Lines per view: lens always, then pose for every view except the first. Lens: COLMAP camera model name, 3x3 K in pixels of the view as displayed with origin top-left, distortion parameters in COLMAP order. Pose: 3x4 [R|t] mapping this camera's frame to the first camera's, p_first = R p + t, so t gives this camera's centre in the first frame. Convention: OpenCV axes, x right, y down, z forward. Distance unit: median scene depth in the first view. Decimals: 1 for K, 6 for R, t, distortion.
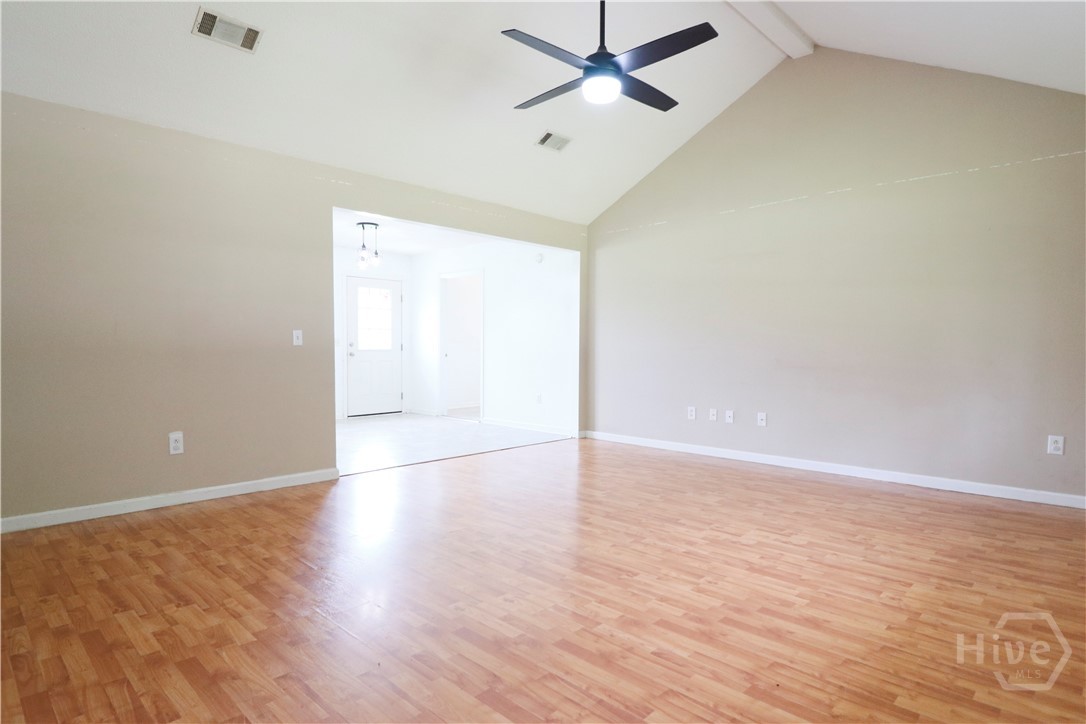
lens RADIAL K [[591.7, 0, 538.4], [0, 591.7, 367.5], [0, 0, 1]] dist [-0.000298, -0.011544]
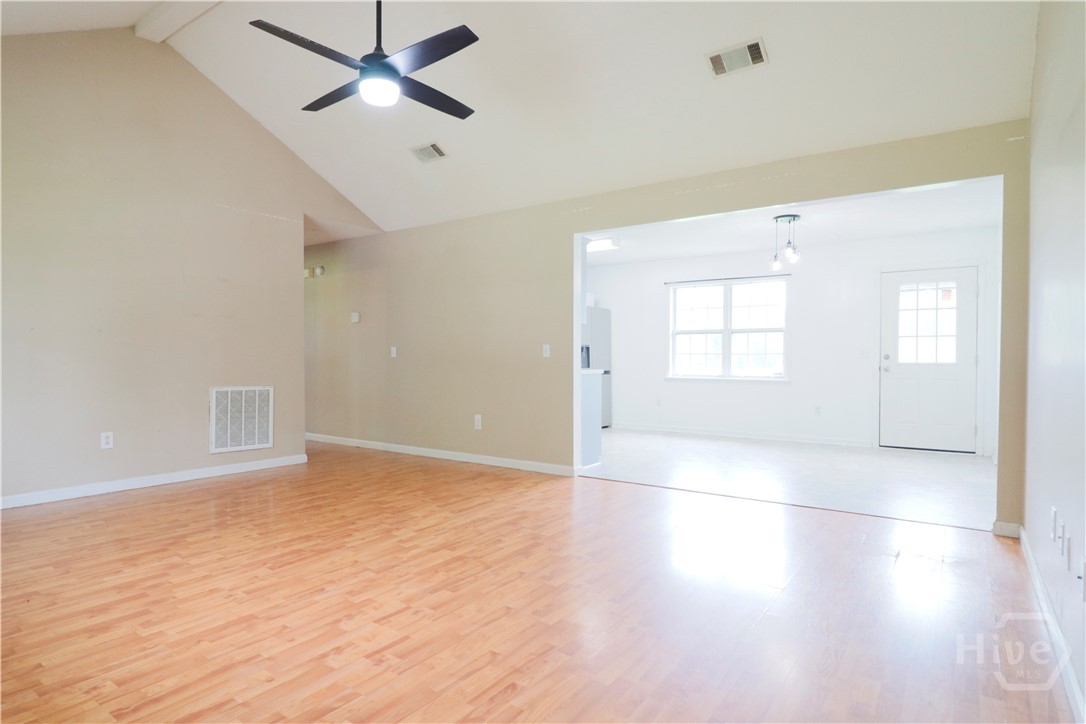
lens RADIAL K [[591.7, 0, 538.4], [0, 591.7, 367.5], [0, 0, 1]] dist [-0.000298, -0.011544]
pose [[0.157116, 0.012064, -0.987506, 1.312156], [-0.036375, 0.999318, 0.006421, -0.039397], [0.986910, 0.034911, 0.157448, 1.314932]]
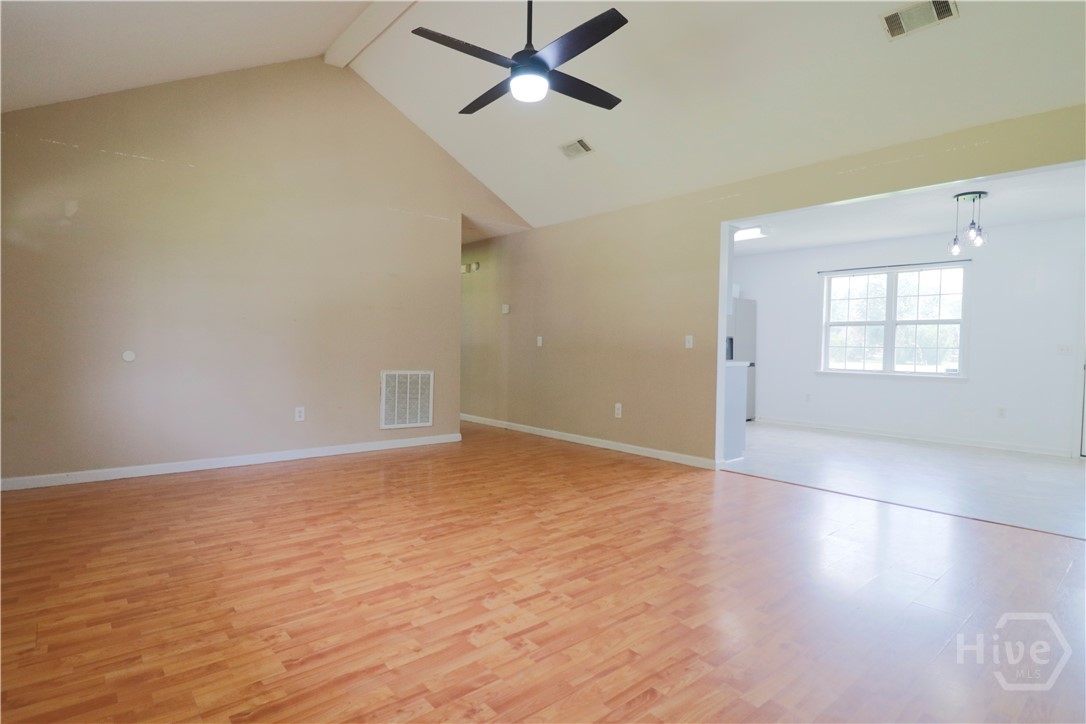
lens RADIAL K [[559.1, 0, 539.0], [0, 559.1, 360.0], [0, 0, 1]] dist [0.005636, -0.012806]
pose [[-0.085237, 0.017753, -0.996203, 1.253012], [-0.051341, 0.998435, 0.022185, -0.038870], [0.995037, 0.053037, -0.084192, 1.314803]]
